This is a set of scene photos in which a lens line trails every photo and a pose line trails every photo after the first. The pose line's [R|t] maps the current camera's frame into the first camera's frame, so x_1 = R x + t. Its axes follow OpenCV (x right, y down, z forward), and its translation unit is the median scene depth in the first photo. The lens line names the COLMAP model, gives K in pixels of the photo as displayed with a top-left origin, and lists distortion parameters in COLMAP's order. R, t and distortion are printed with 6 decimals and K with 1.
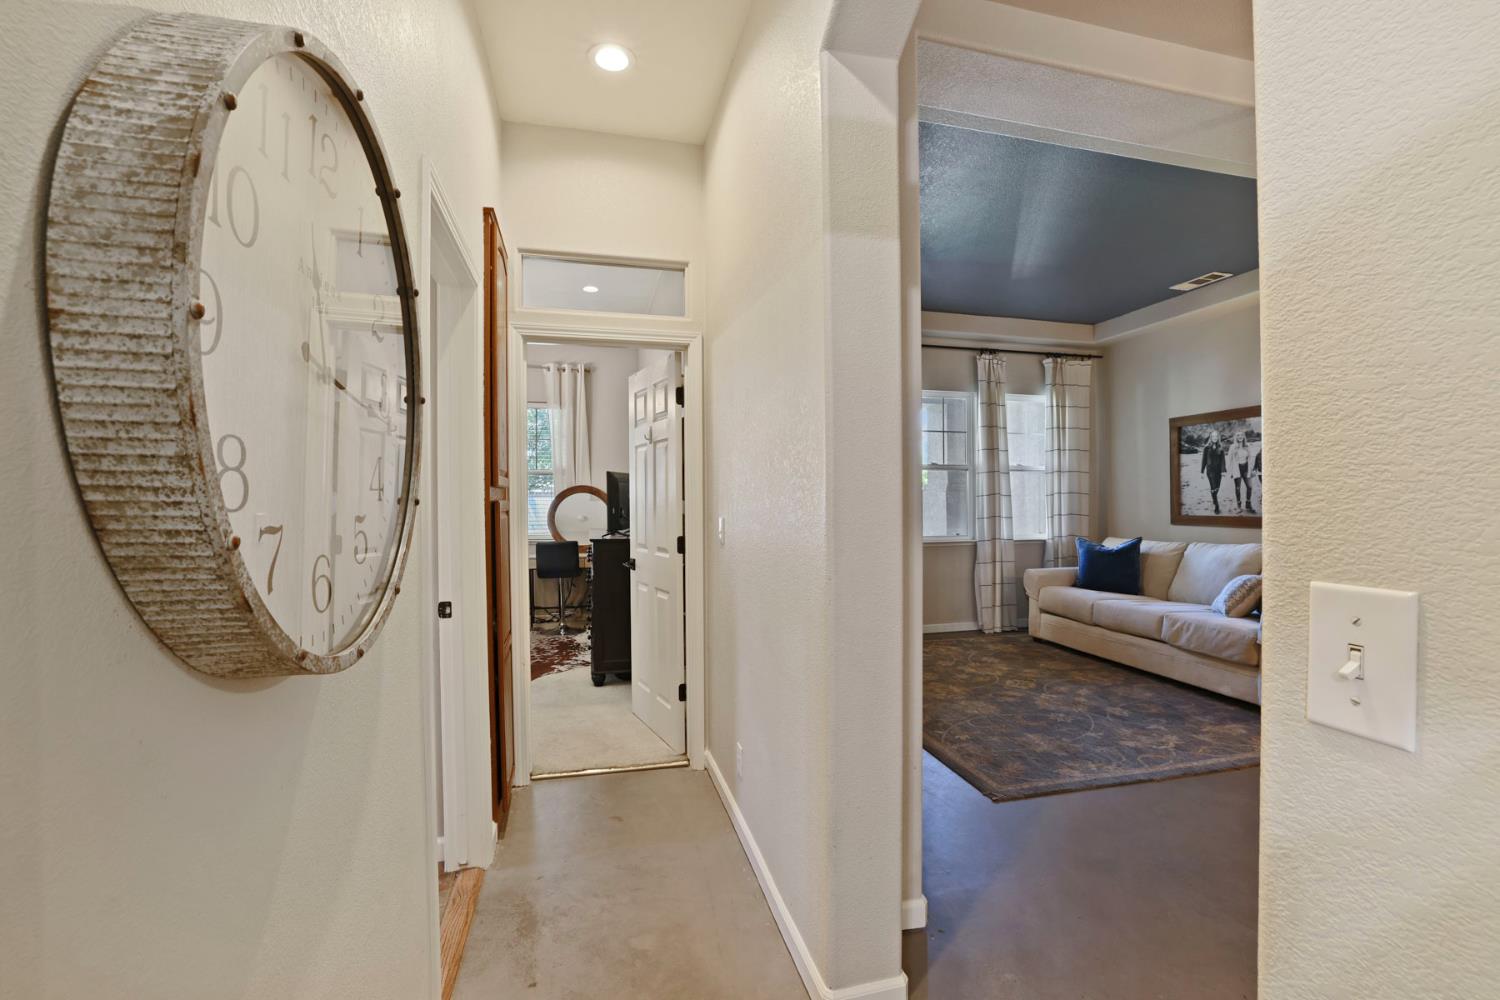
lens RADIAL K [[642.3, 0, 750.8], [0, 642.3, 508.0], [0, 0, 1]] dist [-0.016116, 0.000230]
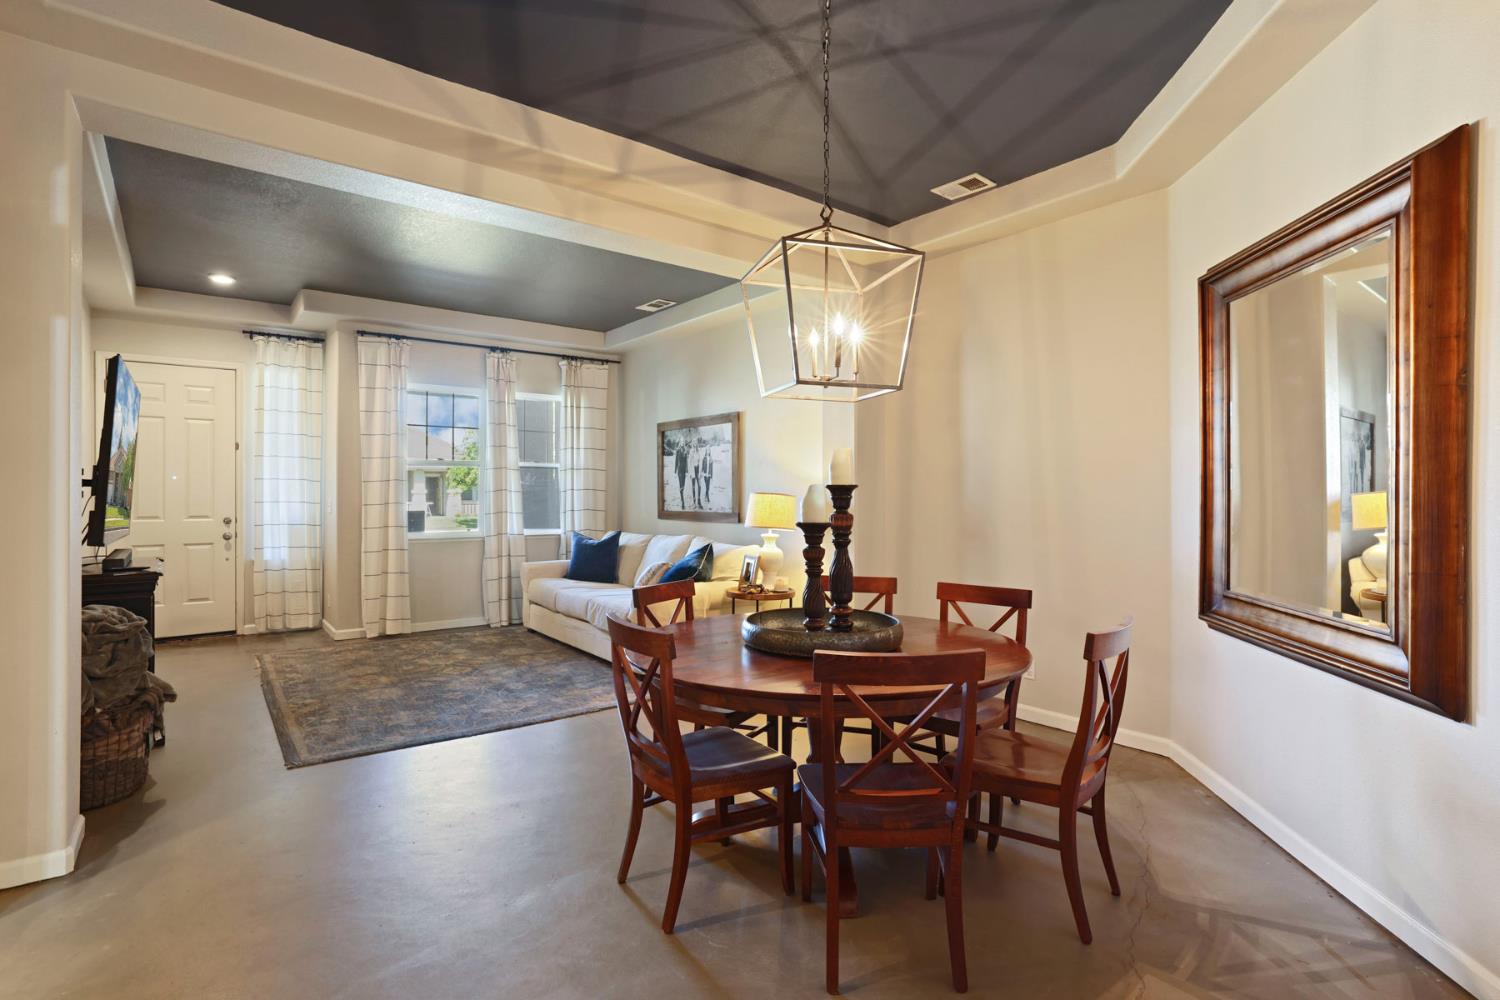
lens RADIAL K [[739.0, 0, 752.6], [0, 739.0, 494.1], [0, 0, 1]] dist [-0.001080, -0.000271]
pose [[0.930463, 0.007359, 0.366313, 0.348602], [-0.003387, 0.999928, -0.011484, -0.003133], [-0.366371, 0.009444, 0.930421, -0.261600]]
